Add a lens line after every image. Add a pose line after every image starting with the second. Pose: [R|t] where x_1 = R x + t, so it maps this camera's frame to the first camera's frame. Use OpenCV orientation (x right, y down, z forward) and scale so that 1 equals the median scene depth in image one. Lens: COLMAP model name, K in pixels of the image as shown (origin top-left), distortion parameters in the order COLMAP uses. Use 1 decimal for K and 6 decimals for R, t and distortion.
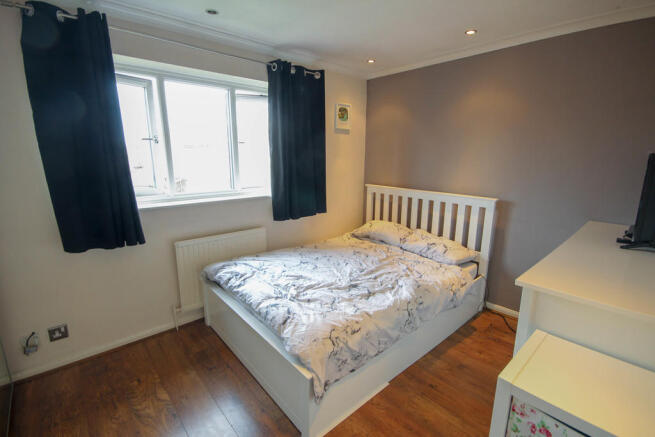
lens RADIAL K [[299.9, 0, 329.7], [0, 299.9, 220.5], [0, 0, 1]] dist [-0.000386, -0.000429]
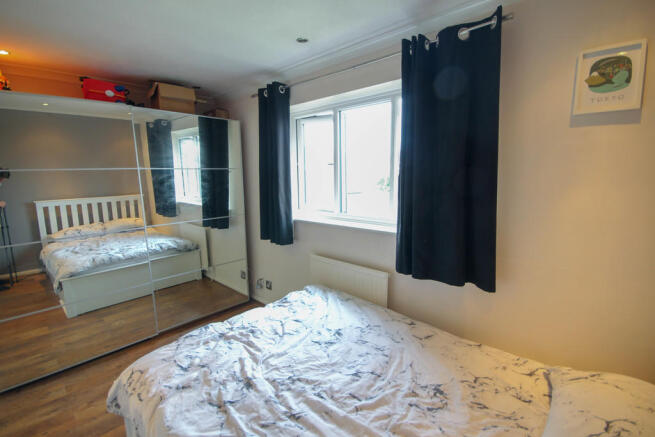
lens RADIAL K [[299.9, 0, 329.7], [0, 299.9, 220.5], [0, 0, 1]] dist [-0.000386, -0.000429]
pose [[0.101724, 0.146918, -0.983904, 0.581724], [-0.204253, 0.971048, 0.123881, -0.200872], [0.973618, 0.188364, 0.128787, 0.879186]]
